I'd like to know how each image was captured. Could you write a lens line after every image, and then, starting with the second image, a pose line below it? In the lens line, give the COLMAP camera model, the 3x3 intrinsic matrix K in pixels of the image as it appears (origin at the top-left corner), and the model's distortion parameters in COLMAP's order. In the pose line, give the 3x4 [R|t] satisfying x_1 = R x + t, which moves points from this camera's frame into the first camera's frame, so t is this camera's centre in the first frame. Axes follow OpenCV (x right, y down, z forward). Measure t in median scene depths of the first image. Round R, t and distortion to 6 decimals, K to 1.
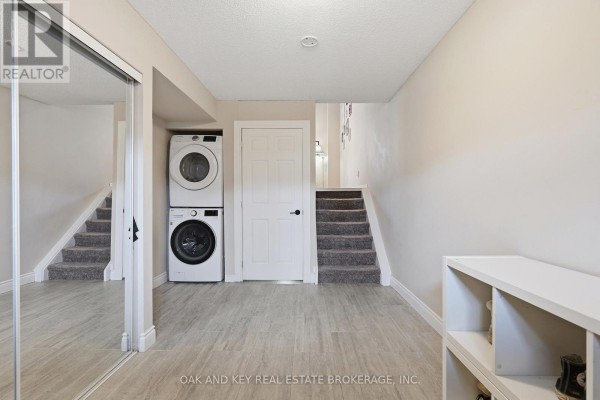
lens RADIAL K [[274.4, 0, 301.1], [0, 274.4, 199.5], [0, 0, 1]] dist [-0.011723, 0.003997]
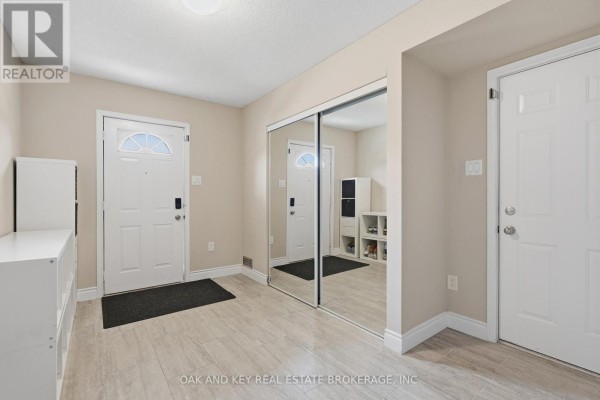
lens RADIAL K [[274.4, 0, 301.8], [0, 274.4, 198.5], [0, 0, 1]] dist [-0.011723, 0.003997]
pose [[-0.788897, 0.000376, -0.614525, 0.319269], [-0.001817, 0.999994, 0.002945, -0.000291], [0.614523, 0.003440, -0.788891, 1.690386]]
